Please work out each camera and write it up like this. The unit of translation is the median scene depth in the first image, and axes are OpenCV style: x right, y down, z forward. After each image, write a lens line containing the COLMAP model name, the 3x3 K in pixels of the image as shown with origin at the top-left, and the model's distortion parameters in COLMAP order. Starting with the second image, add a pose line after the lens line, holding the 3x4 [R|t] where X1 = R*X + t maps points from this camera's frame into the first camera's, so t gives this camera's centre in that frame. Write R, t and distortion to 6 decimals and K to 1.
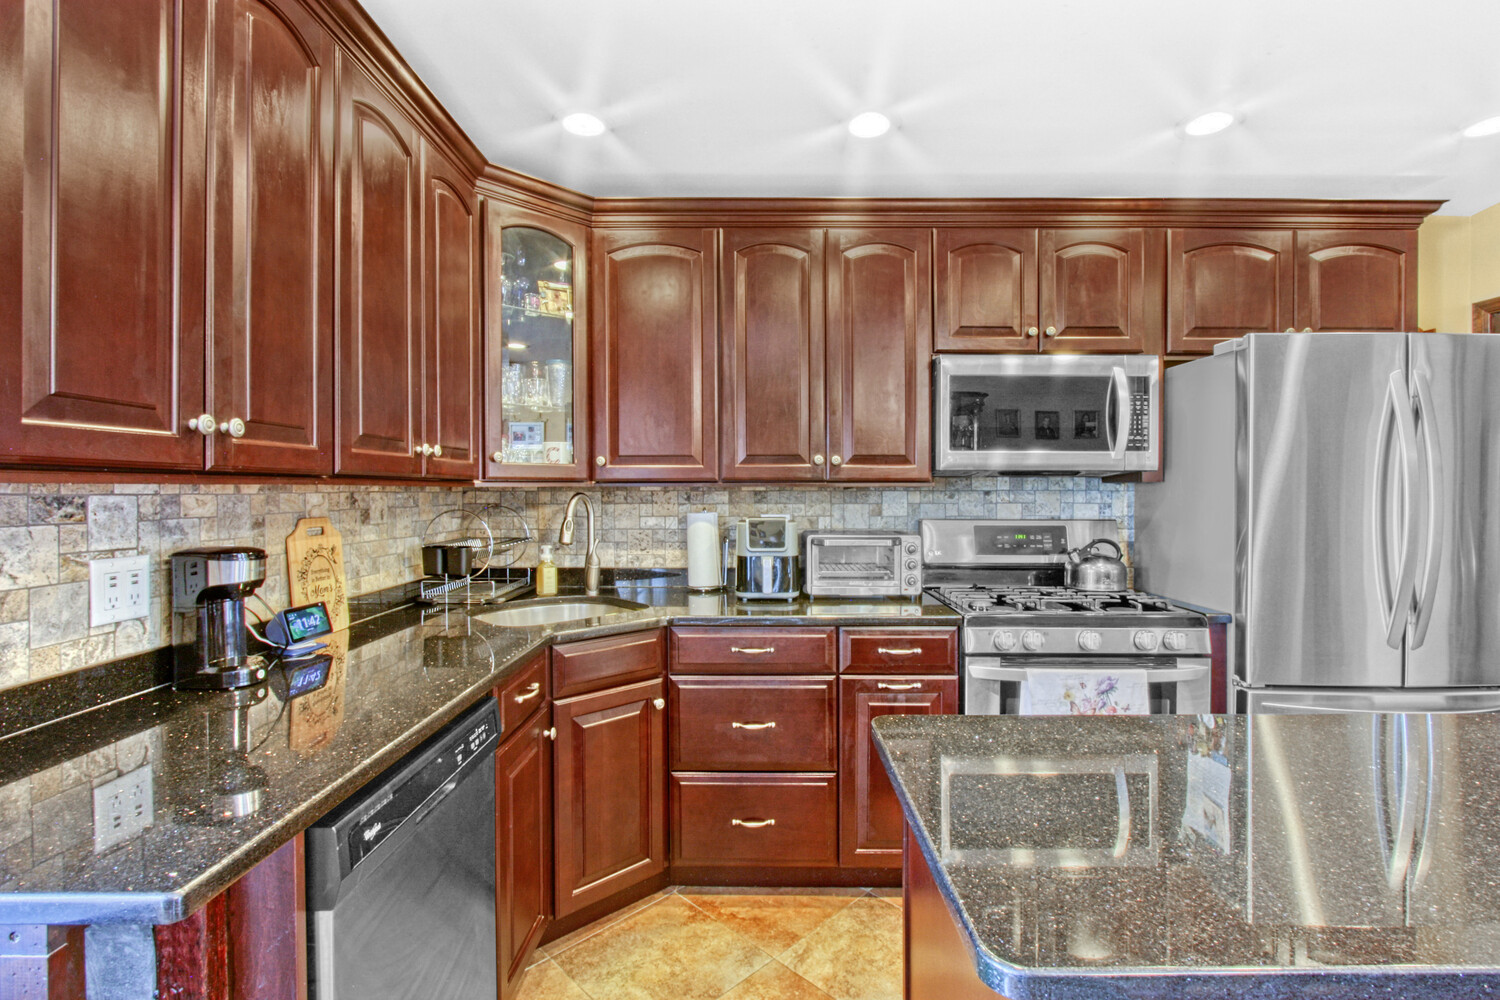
lens RADIAL K [[701.0, 0, 734.6], [0, 701.0, 496.5], [0, 0, 1]] dist [-0.001109, 0.002440]
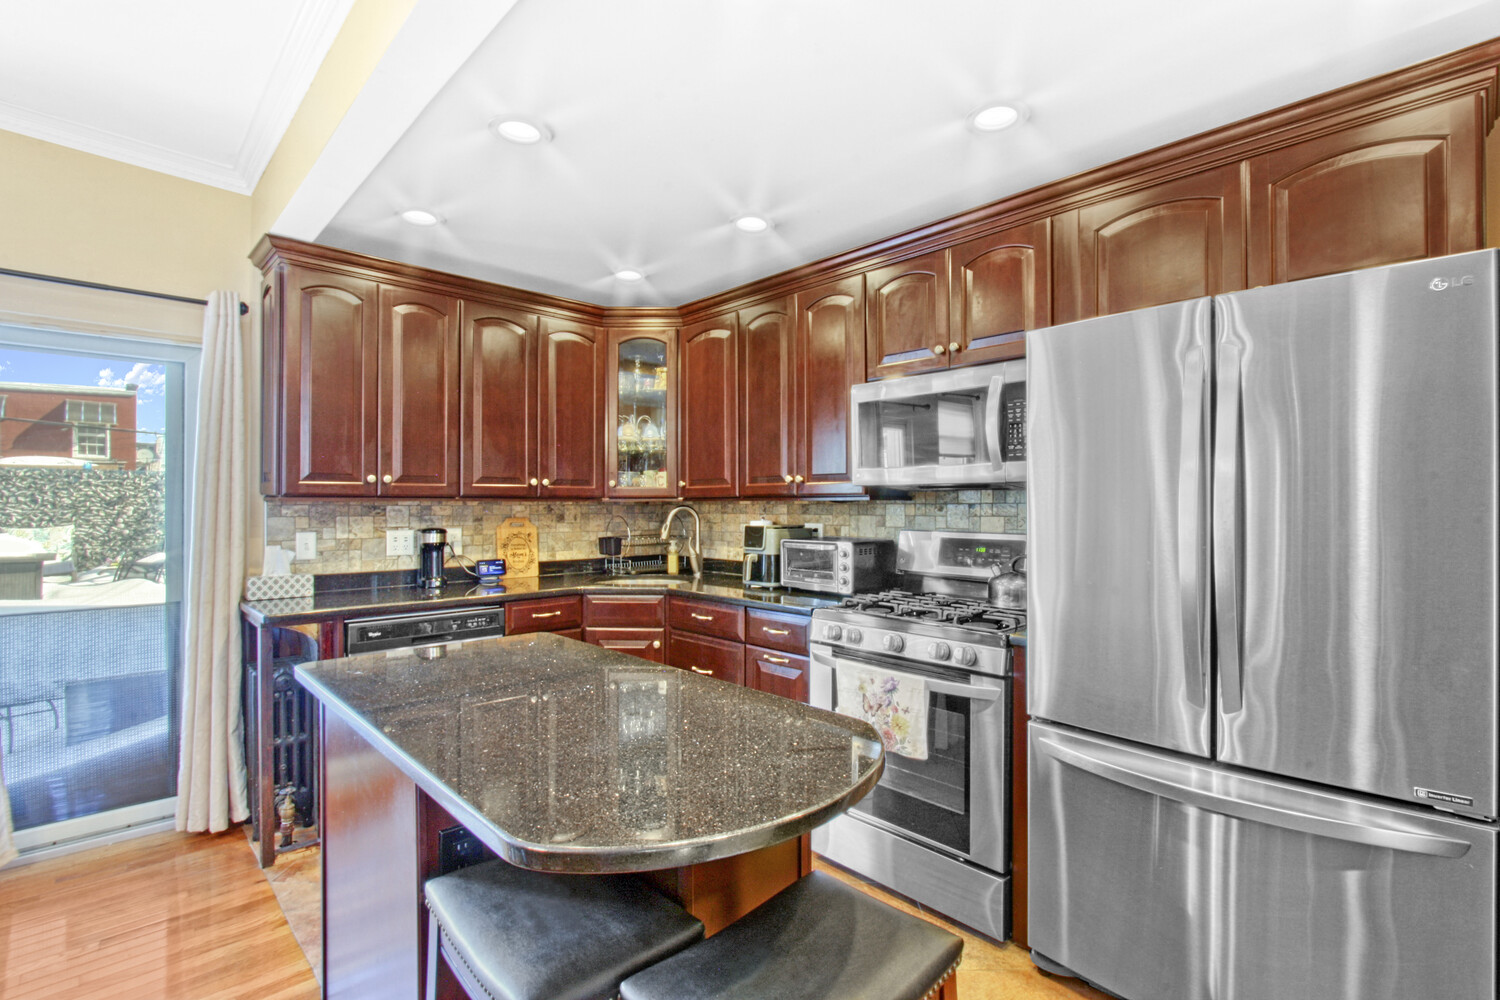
lens RADIAL K [[701.0, 0, 734.5], [0, 701.0, 501.9], [0, 0, 1]] dist [-0.001109, 0.002440]
pose [[0.681943, -0.003999, -0.731395, 1.112880], [-0.005428, 0.999930, -0.010528, 0.002473], [0.731385, 0.011149, 0.681873, 0.088320]]
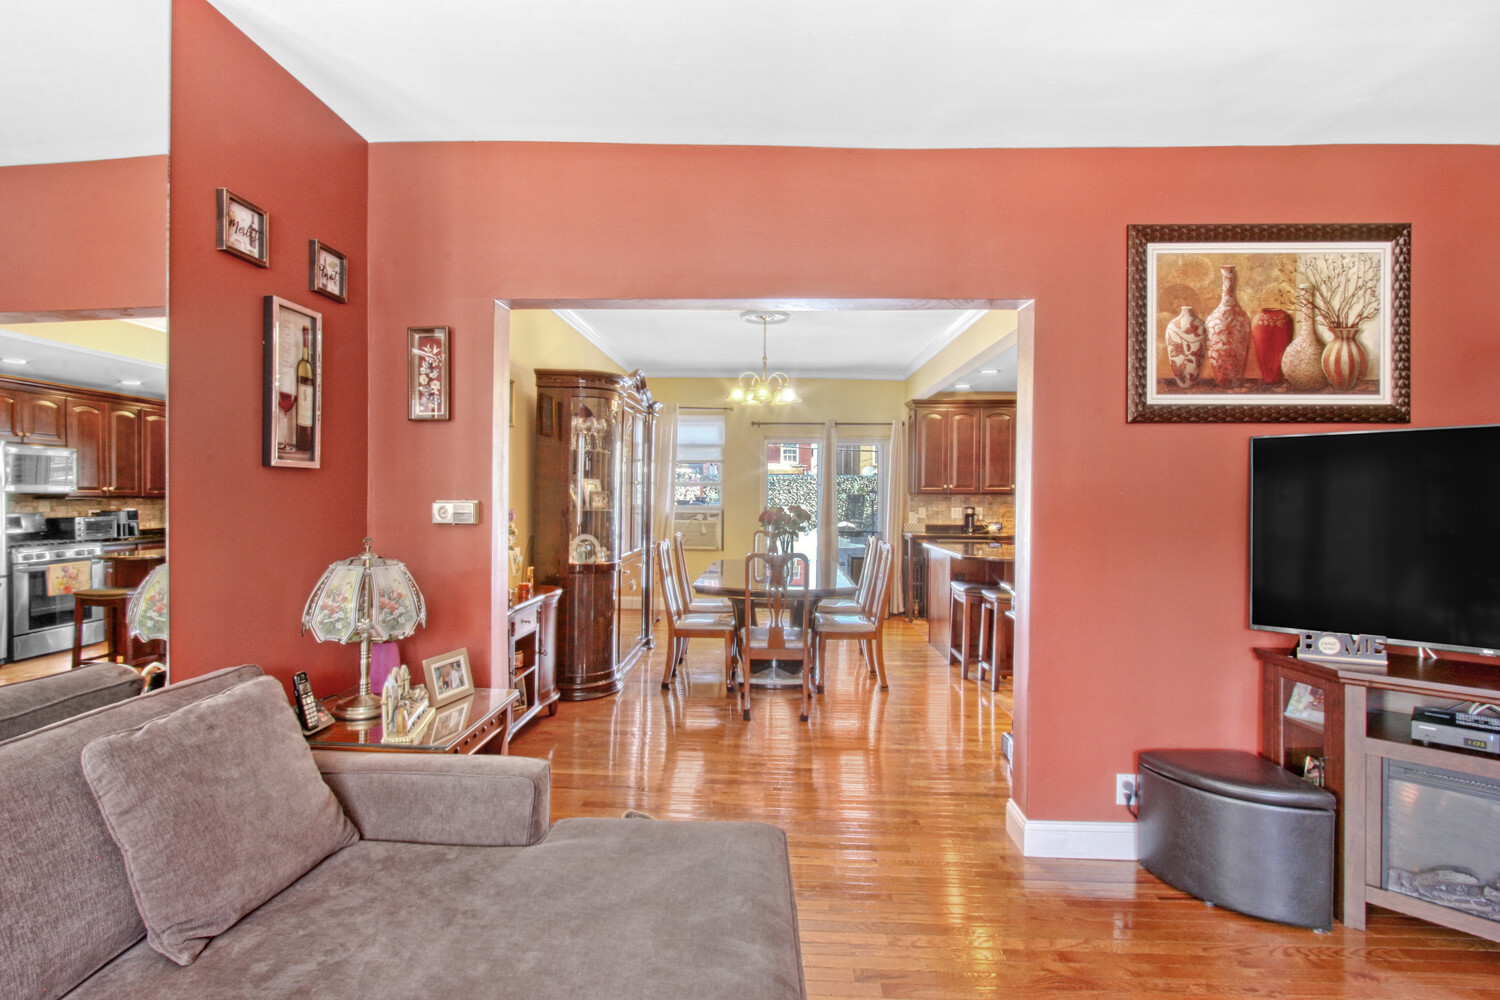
lens RADIAL K [[701.0, 0, 782.9], [0, 701.0, 500.0], [0, 0, 1]] dist [-0.001109, 0.002440]
pose [[0.018531, 0.005920, -0.999811, 3.134697], [-0.012965, 0.999900, 0.005681, 0.003940], [0.999744, 0.012858, 0.018606, -0.376888]]
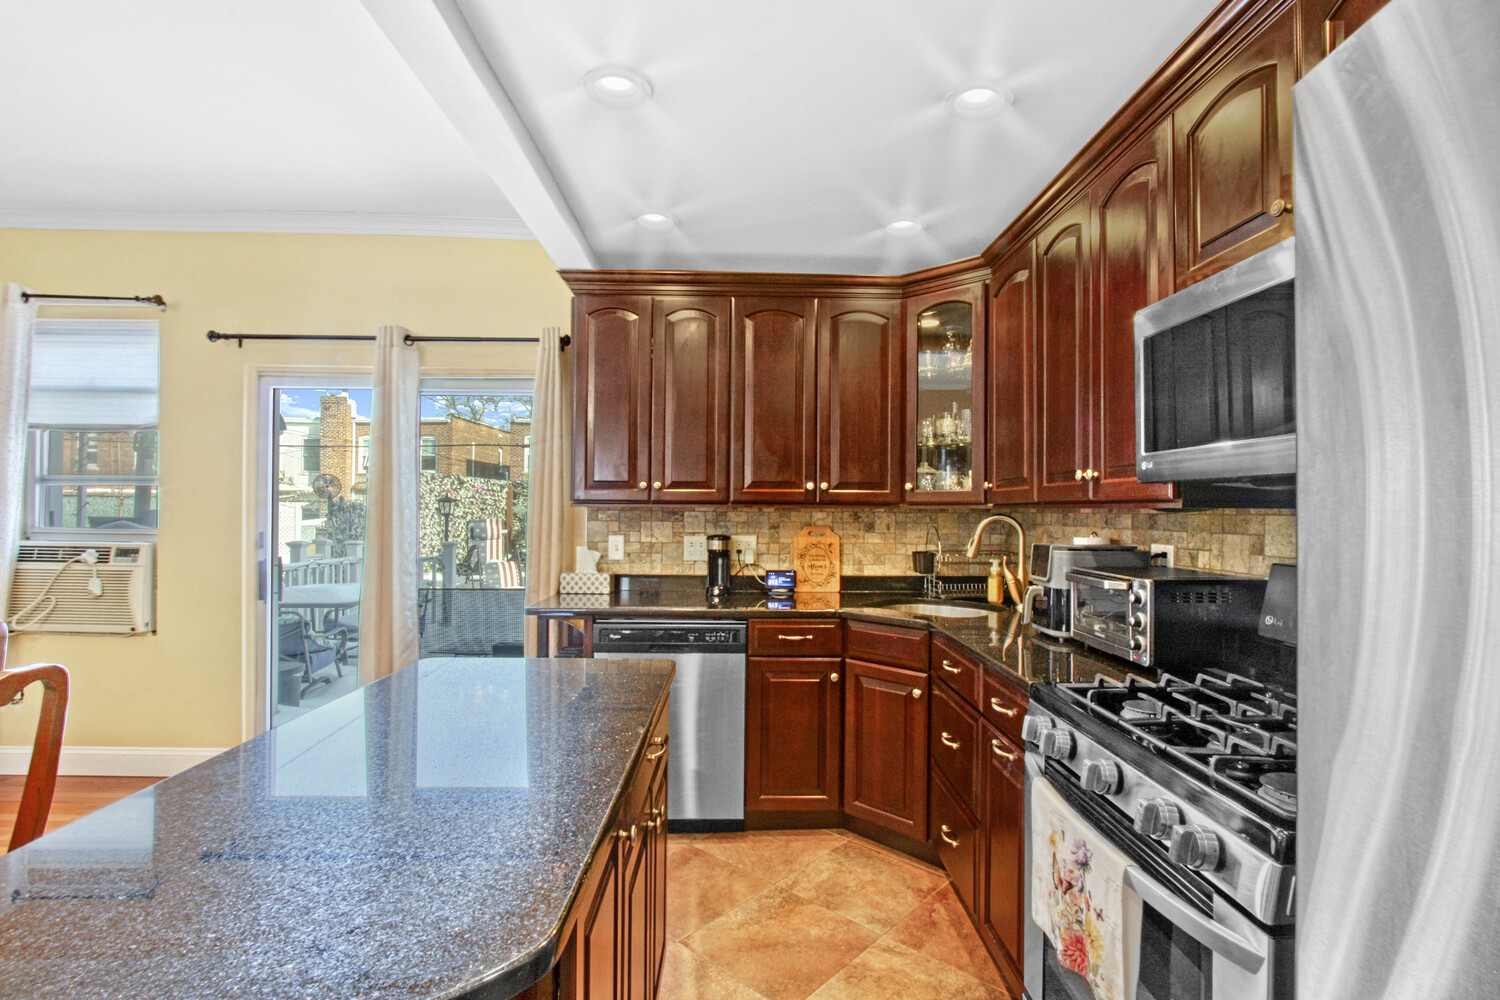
lens RADIAL K [[701.0, 0, 756.2], [0, 701.0, 507.2], [0, 0, 1]] dist [-0.001109, 0.002440]
pose [[0.035472, -0.004322, -0.999361, 1.054632], [-0.015381, 0.999870, -0.004870, -0.006090], [0.999252, 0.015544, 0.035401, 0.685071]]
